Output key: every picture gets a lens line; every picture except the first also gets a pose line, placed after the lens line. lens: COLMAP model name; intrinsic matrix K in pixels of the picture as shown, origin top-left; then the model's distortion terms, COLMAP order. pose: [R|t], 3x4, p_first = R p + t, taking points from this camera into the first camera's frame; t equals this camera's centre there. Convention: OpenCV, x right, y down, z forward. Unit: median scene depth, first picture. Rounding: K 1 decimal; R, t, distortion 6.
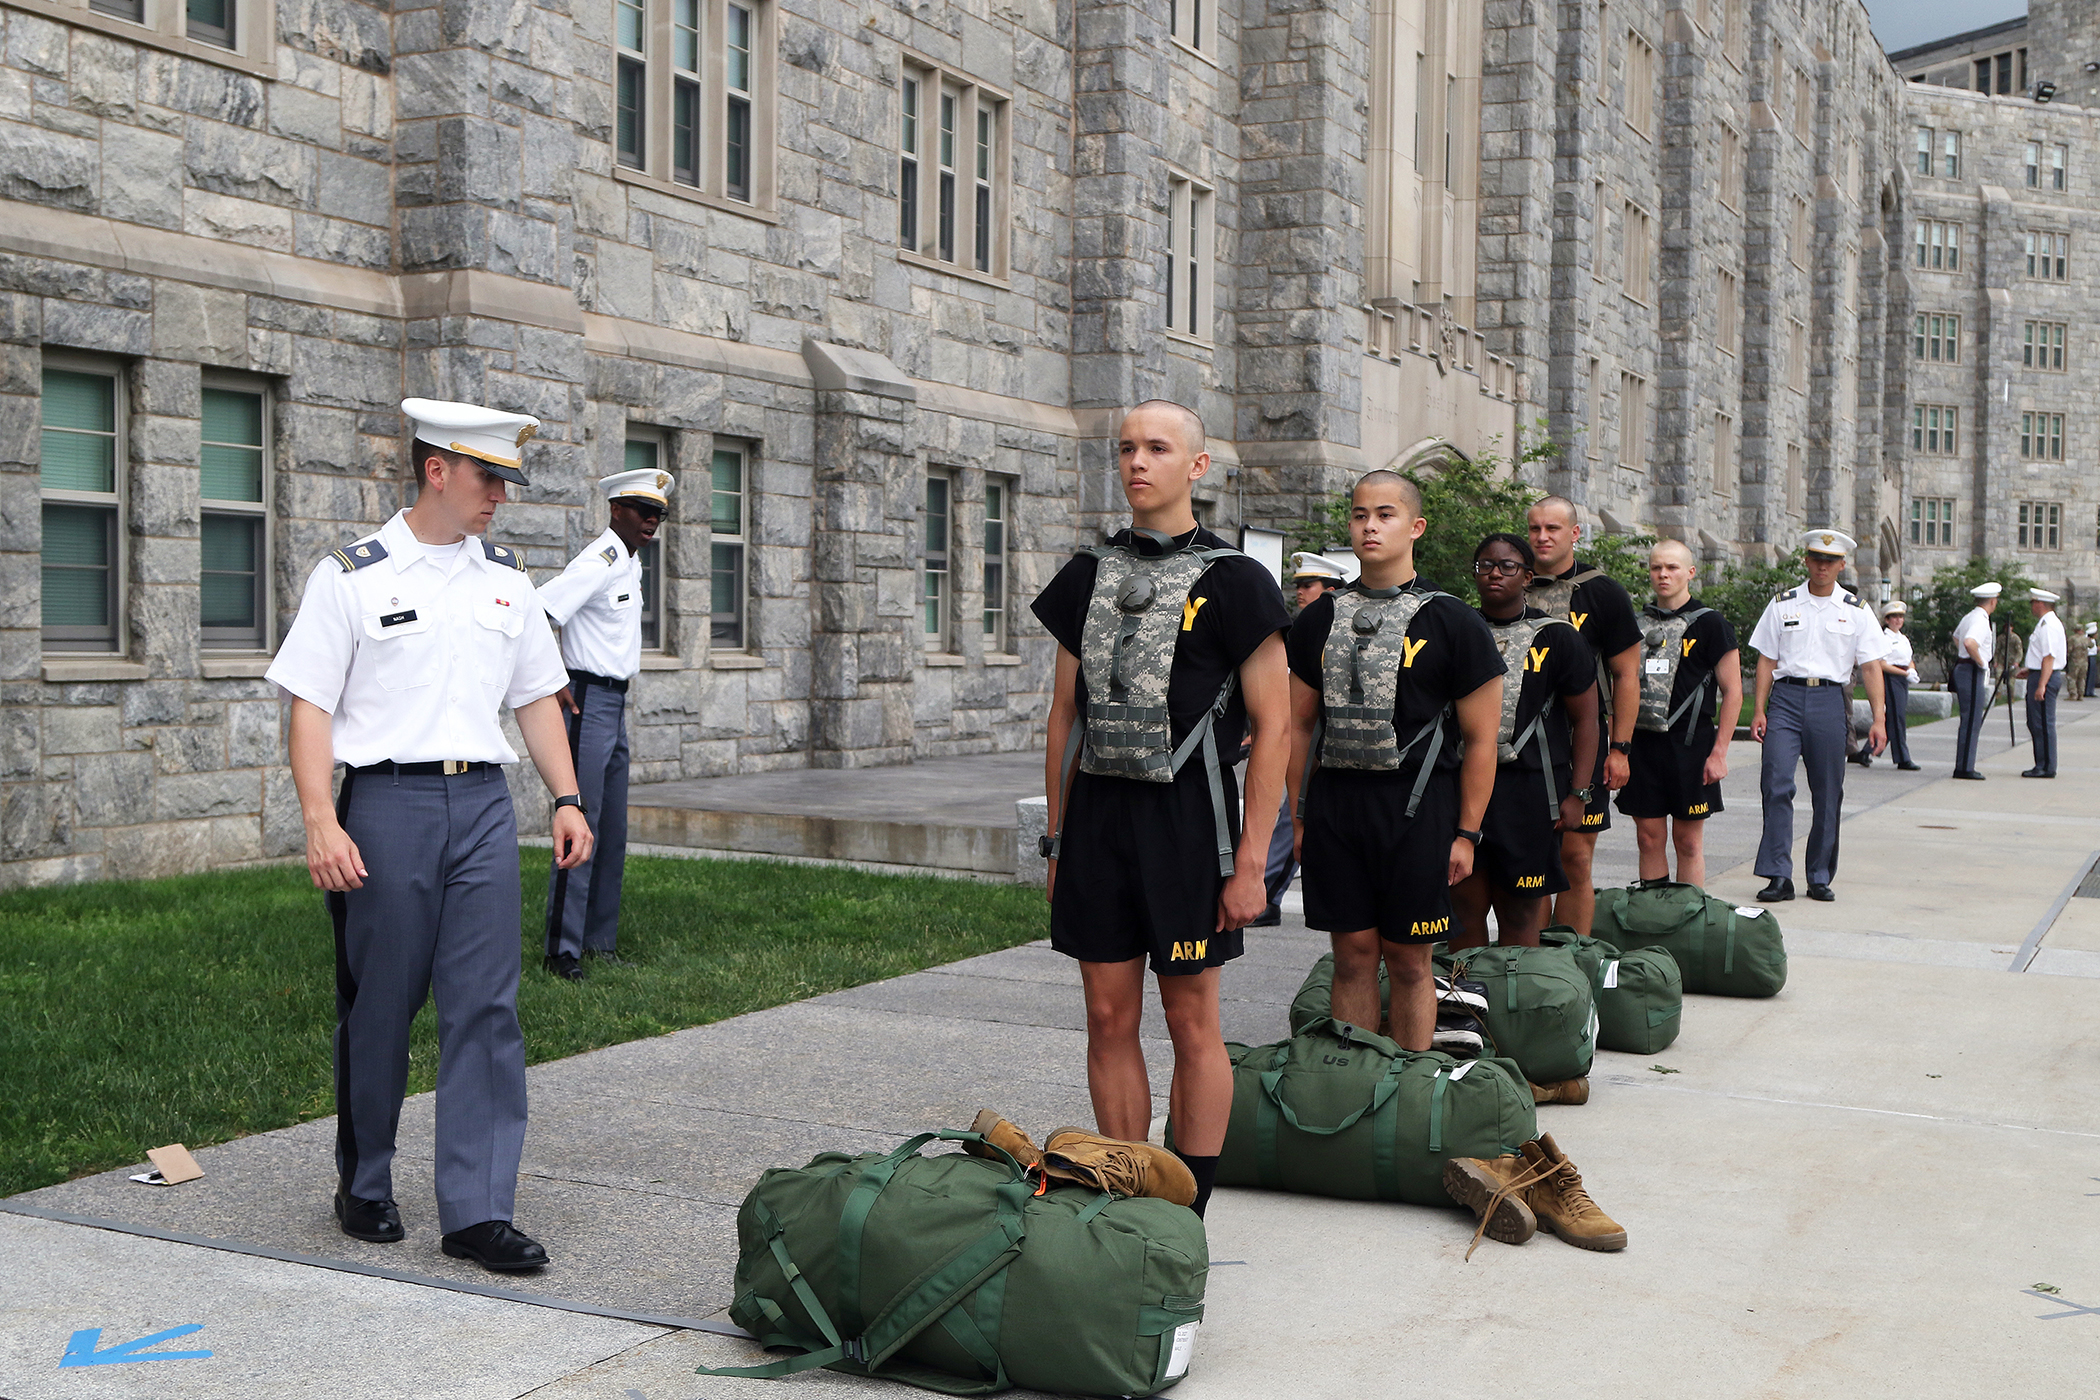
lens RADIAL K [[2411.5, 0, 1050.1], [0, 2411.5, 700.6], [0, 0, 1]] dist [-0.032242, 0.000000]
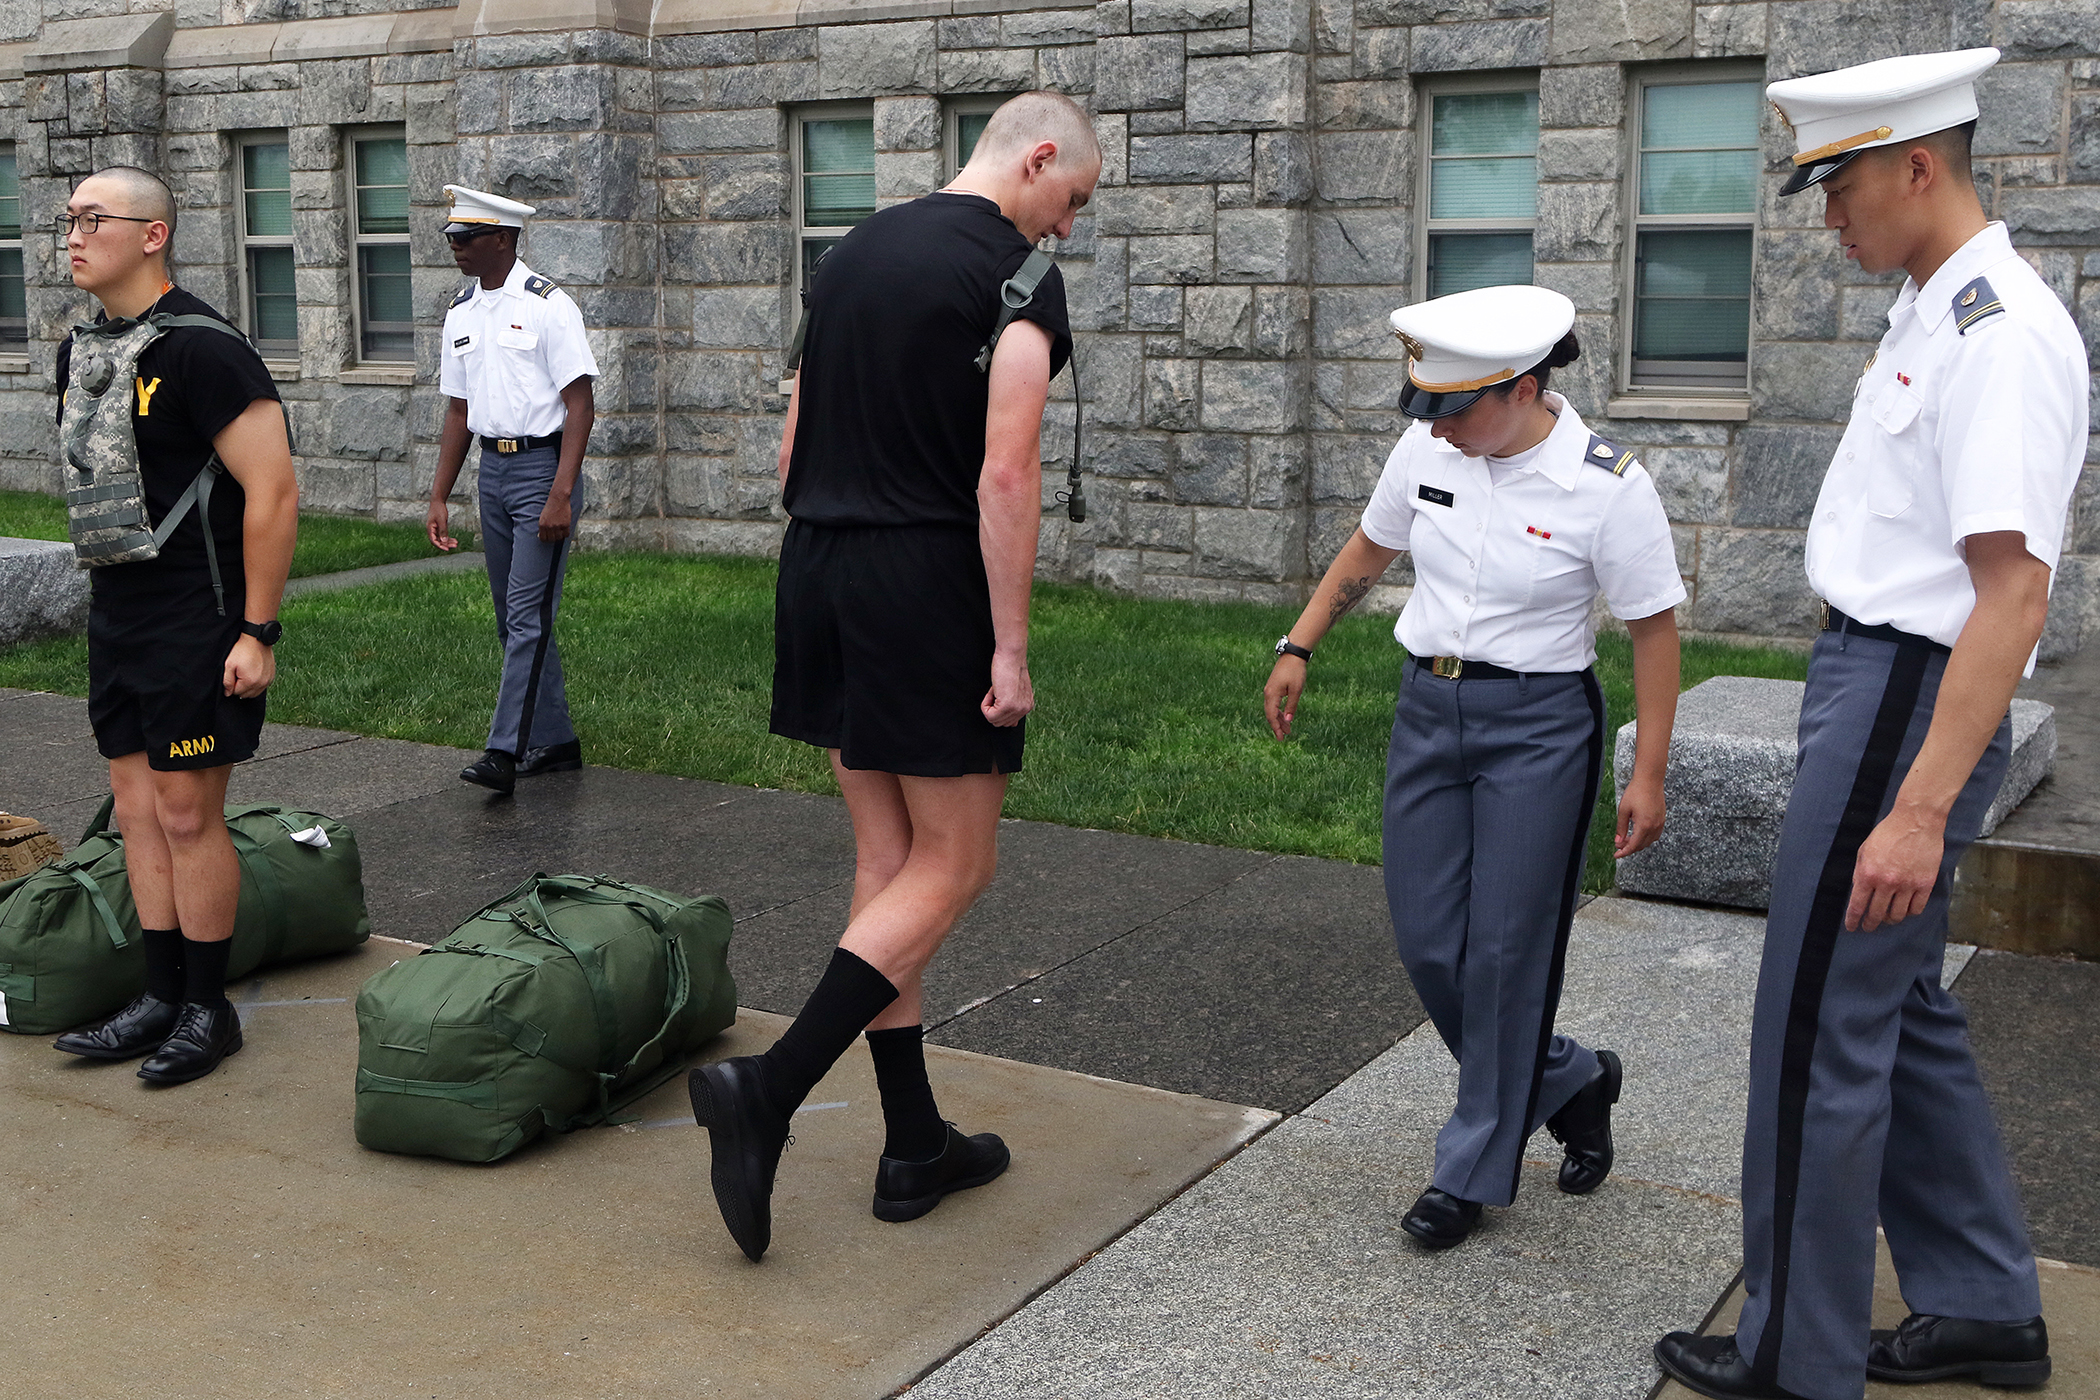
lens RADIAL K [[2411.5, 0, 1049.7], [0, 2411.5, 697.1], [0, 0, 1]] dist [-0.032242, 0.000000]
pose [[-0.105852, 0.156735, -0.981952, 0.590708], [-0.027899, 0.986643, 0.160491, -0.046232], [0.993990, 0.044384, -0.100066, 0.909070]]
